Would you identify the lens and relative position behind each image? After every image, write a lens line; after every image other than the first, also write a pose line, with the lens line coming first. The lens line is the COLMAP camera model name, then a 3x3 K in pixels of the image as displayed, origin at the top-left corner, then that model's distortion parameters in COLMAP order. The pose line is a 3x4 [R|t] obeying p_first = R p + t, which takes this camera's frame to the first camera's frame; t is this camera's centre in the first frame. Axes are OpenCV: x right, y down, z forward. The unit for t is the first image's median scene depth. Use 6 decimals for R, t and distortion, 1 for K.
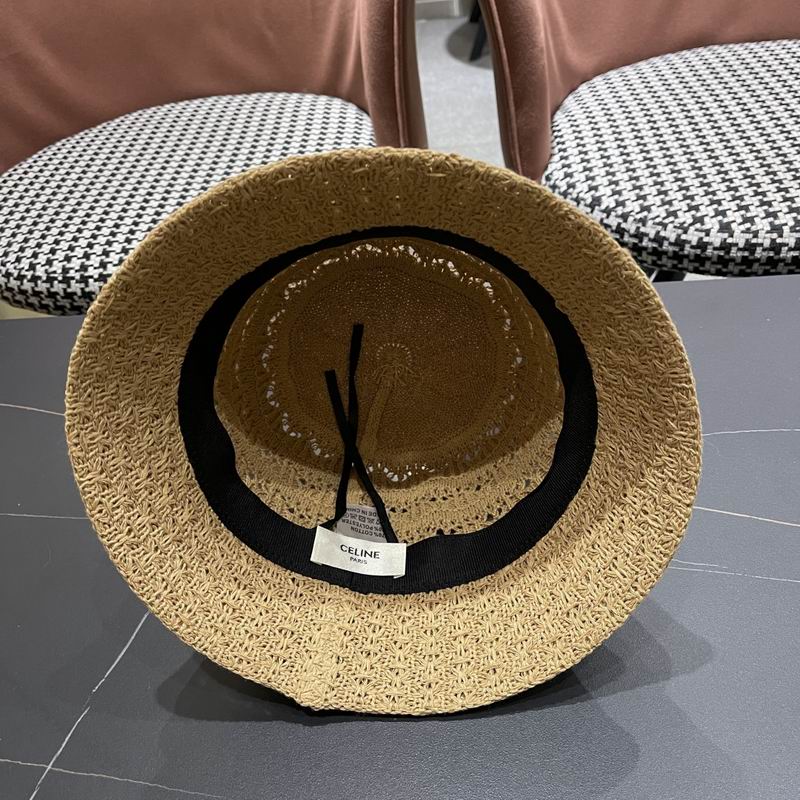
lens RADIAL K [[845.5, 0, 397.5], [0, 845.5, 396.0], [0, 0, 1]] dist [0.016521, 0.000000]
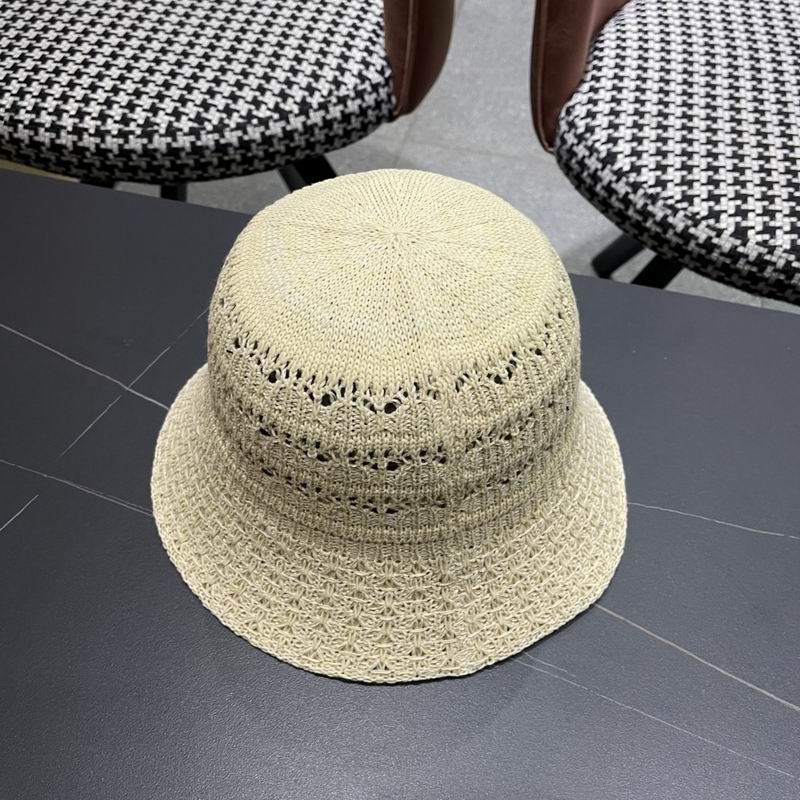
lens RADIAL K [[845.5, 0, 398.8], [0, 845.5, 416.8], [0, 0, 1]] dist [0.016521, 0.000000]
pose [[0.976219, 0.216767, -0.002811, 0.086182], [-0.210240, 0.949828, 0.231570, -0.136484], [0.052866, -0.225473, 0.972814, 0.101433]]
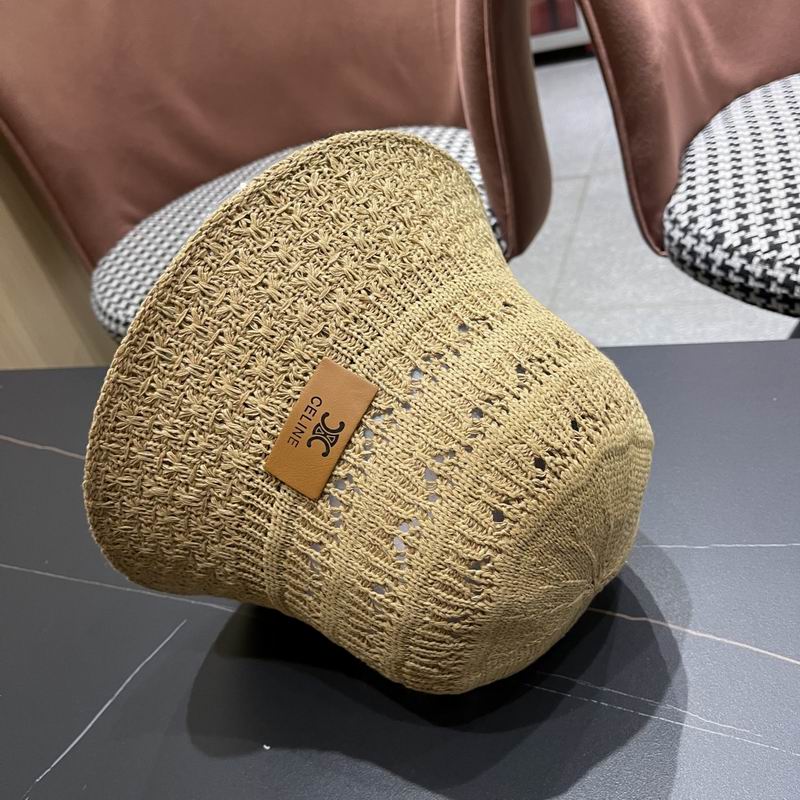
lens RADIAL K [[845.5, 0, 406.5], [0, 845.5, 394.7], [0, 0, 1]] dist [0.016521, 0.000000]
pose [[0.964805, 0.026855, -0.261591, 0.160252], [-0.033028, 0.999269, -0.019229, -0.046973], [0.260884, 0.027192, 0.964987, 0.100955]]
